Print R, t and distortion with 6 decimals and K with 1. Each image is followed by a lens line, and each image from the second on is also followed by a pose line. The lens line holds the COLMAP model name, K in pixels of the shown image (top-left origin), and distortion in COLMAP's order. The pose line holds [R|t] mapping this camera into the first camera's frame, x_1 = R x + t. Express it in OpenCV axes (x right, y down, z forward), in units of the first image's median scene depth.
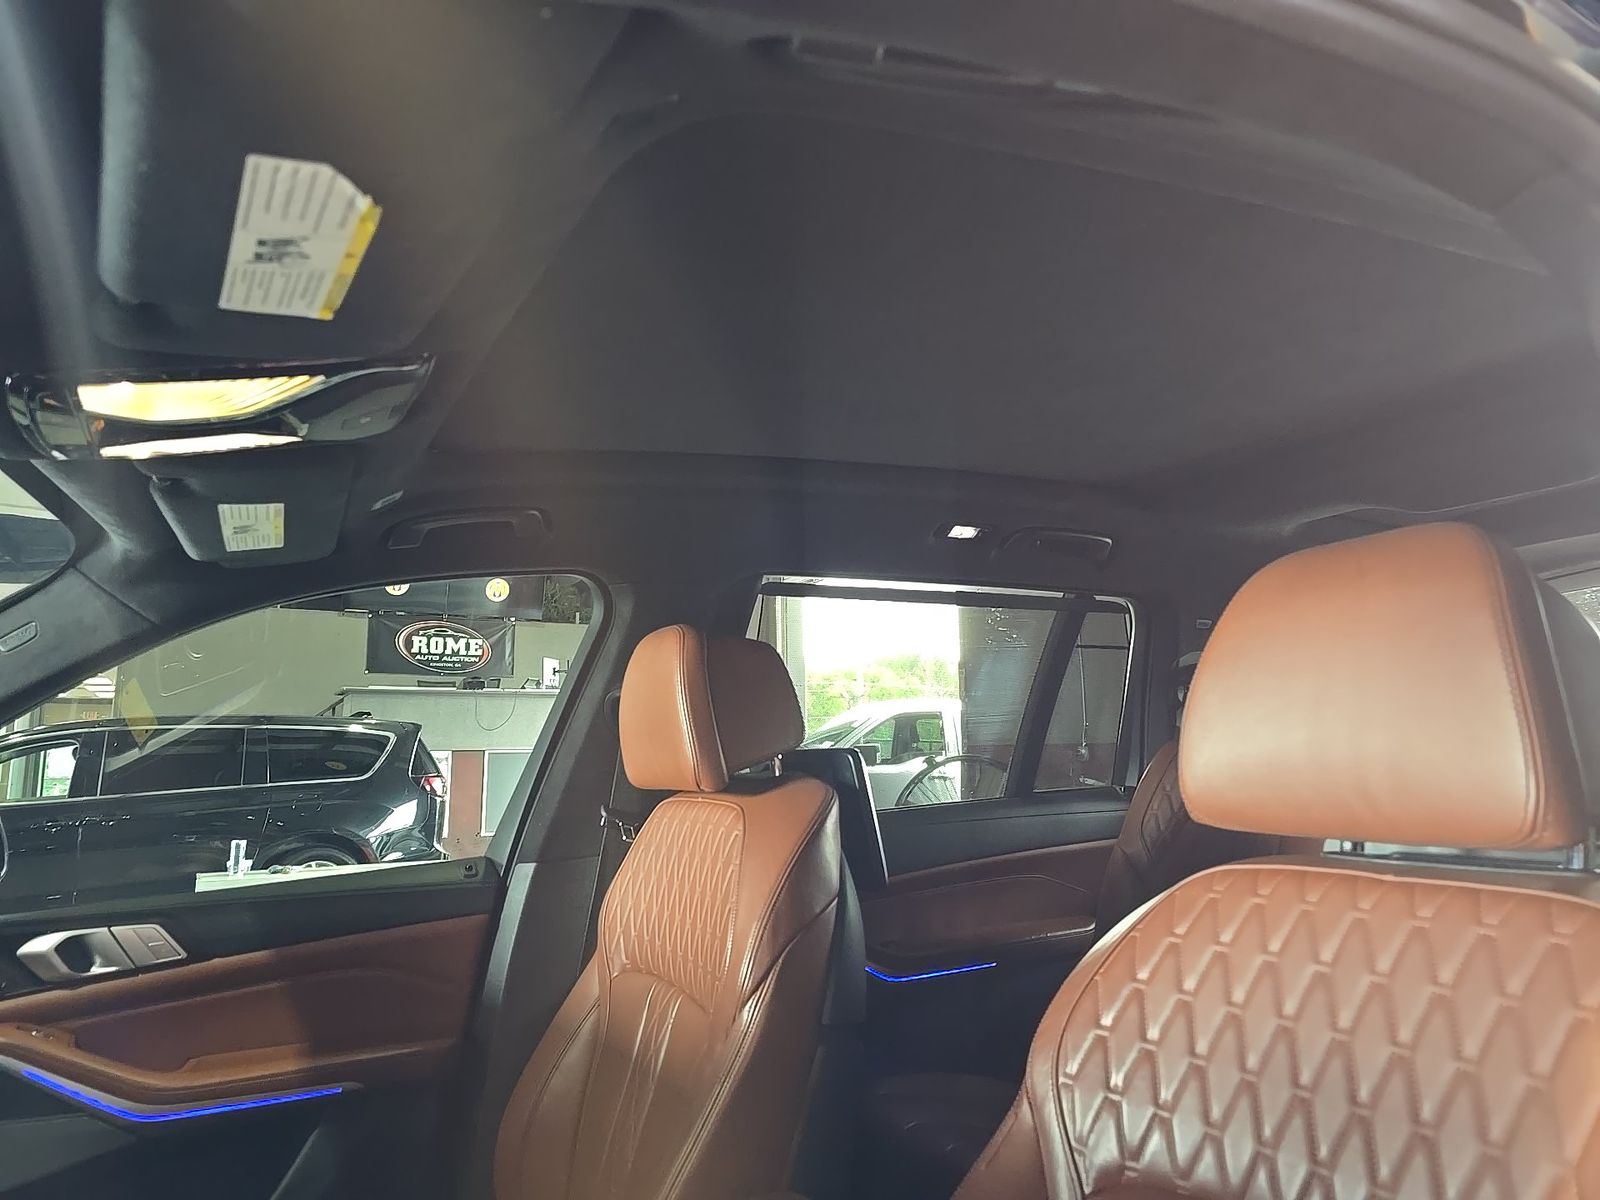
lens RADIAL K [[1069.5, 0, 800.0], [0, 1069.5, 600.0], [0, 0, 1]] dist [0.068576, -0.066365]
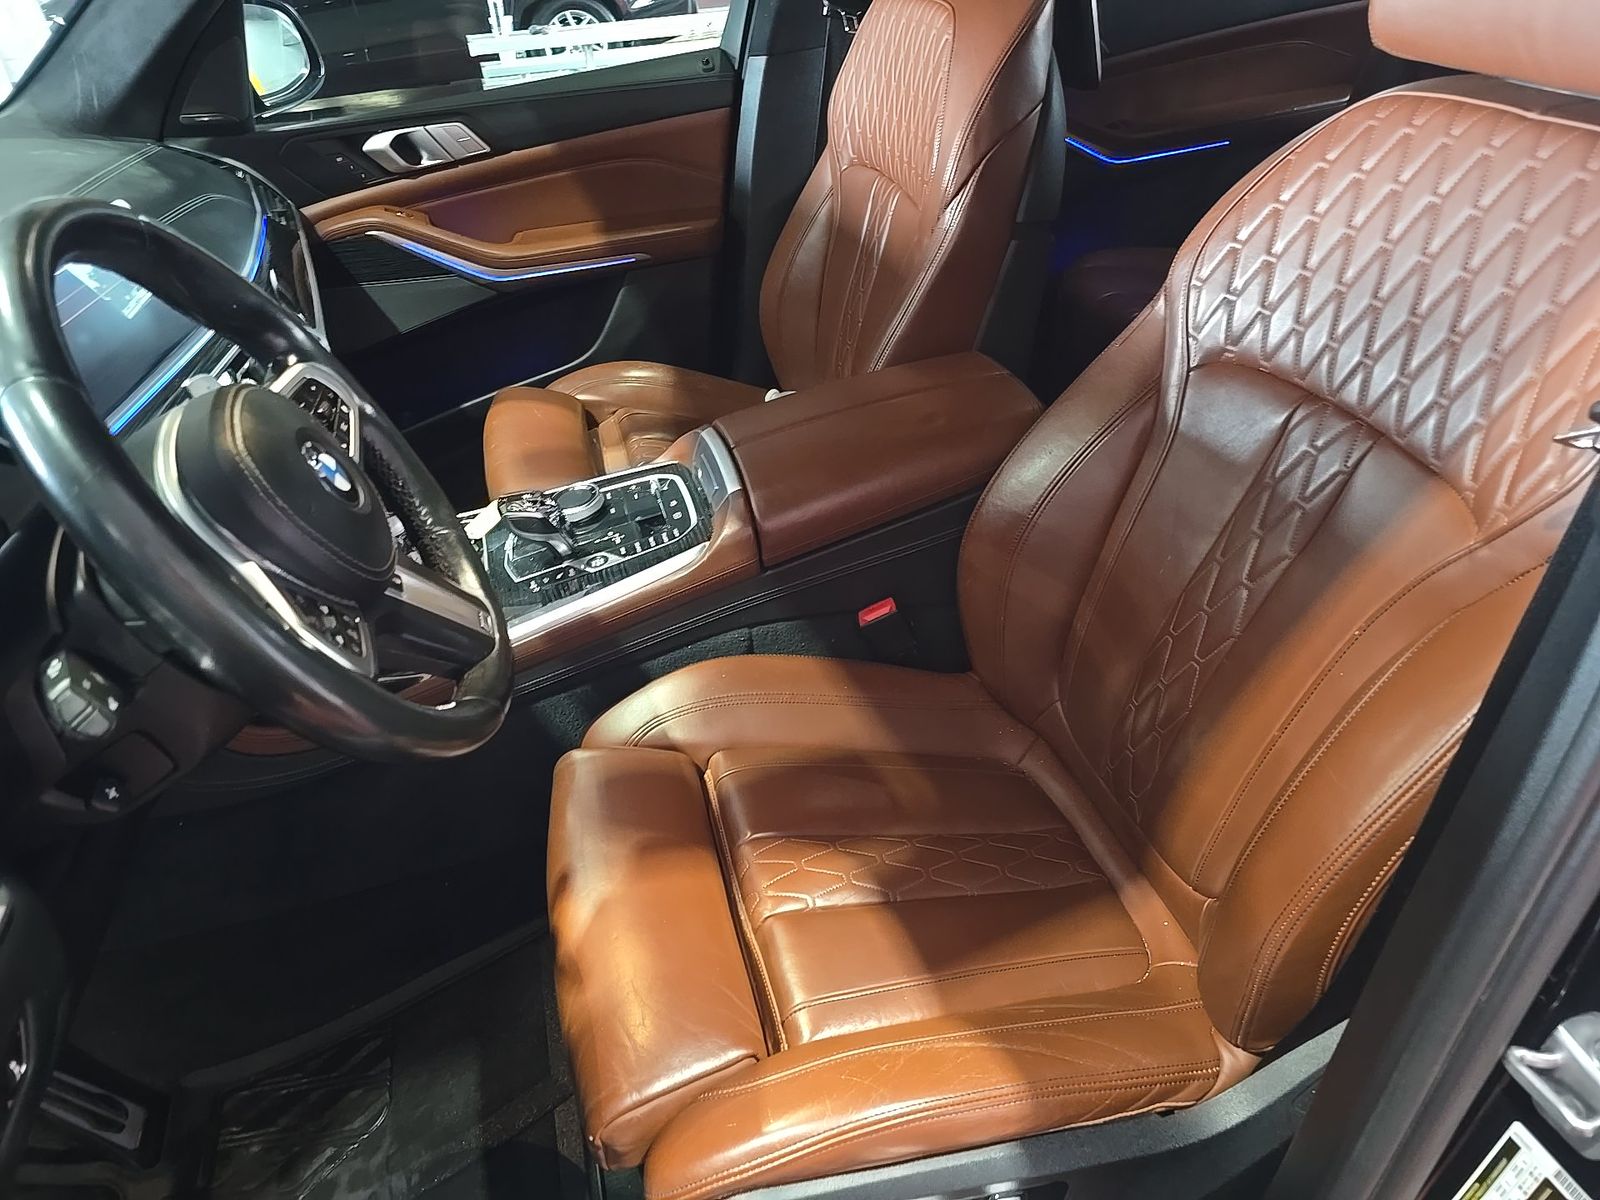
lens RADIAL K [[1108.8, 0, 825.8], [0, 1108.8, 581.4], [0, 0, 1]] dist [0.039820, -0.030765]
pose [[0.977888, 0.072522, -0.196152, 0.076796], [0.078459, 0.742209, 0.665560, -0.118882], [0.193854, -0.666233, 0.720107, -0.137865]]
